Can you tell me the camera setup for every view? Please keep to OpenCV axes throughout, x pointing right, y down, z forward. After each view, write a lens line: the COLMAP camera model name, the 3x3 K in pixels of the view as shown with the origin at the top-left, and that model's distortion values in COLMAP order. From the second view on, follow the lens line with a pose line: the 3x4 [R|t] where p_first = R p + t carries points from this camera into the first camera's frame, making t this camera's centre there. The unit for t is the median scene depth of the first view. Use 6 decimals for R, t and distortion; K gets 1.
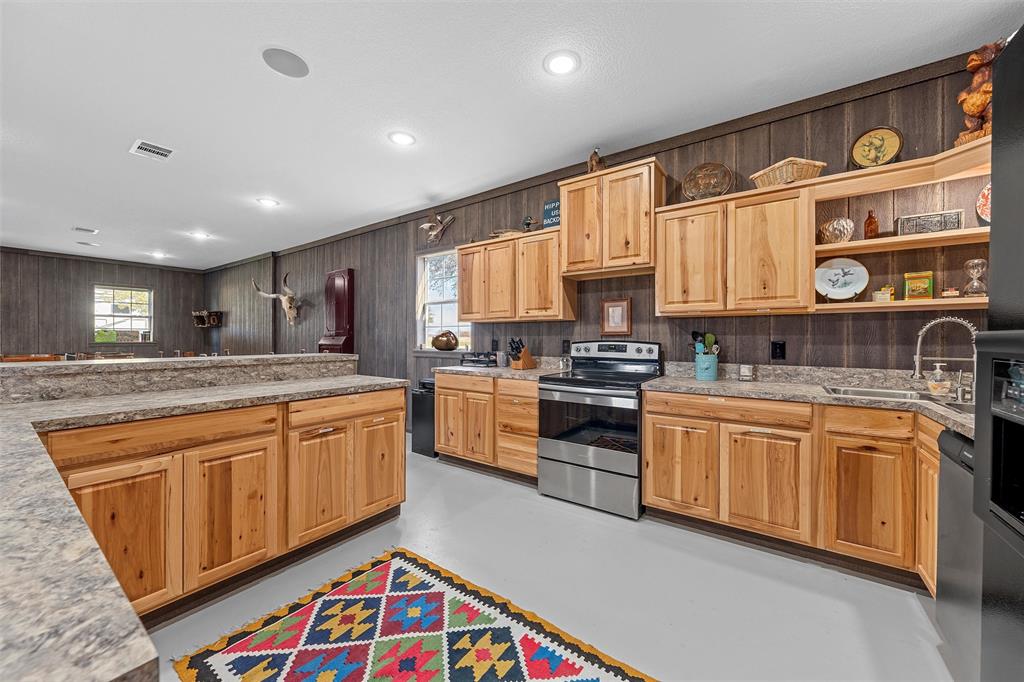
lens RADIAL K [[373.6, 0, 514.0], [0, 373.6, 338.3], [0, 0, 1]] dist [-0.000120, -0.000064]
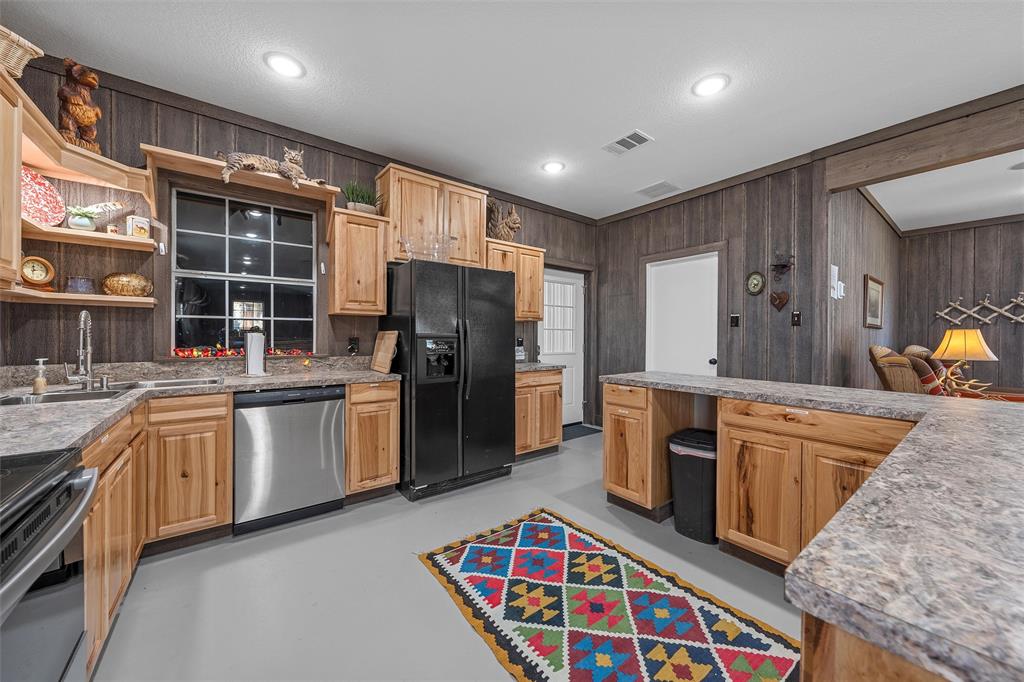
lens RADIAL K [[373.6, 0, 514.0], [0, 373.6, 336.9], [0, 0, 1]] dist [-0.000120, -0.000064]
pose [[-0.955686, -0.011032, 0.294182, -0.341825], [-0.008487, 0.999915, 0.009925, -0.006419], [-0.294266, 0.006988, -0.955698, 2.026237]]
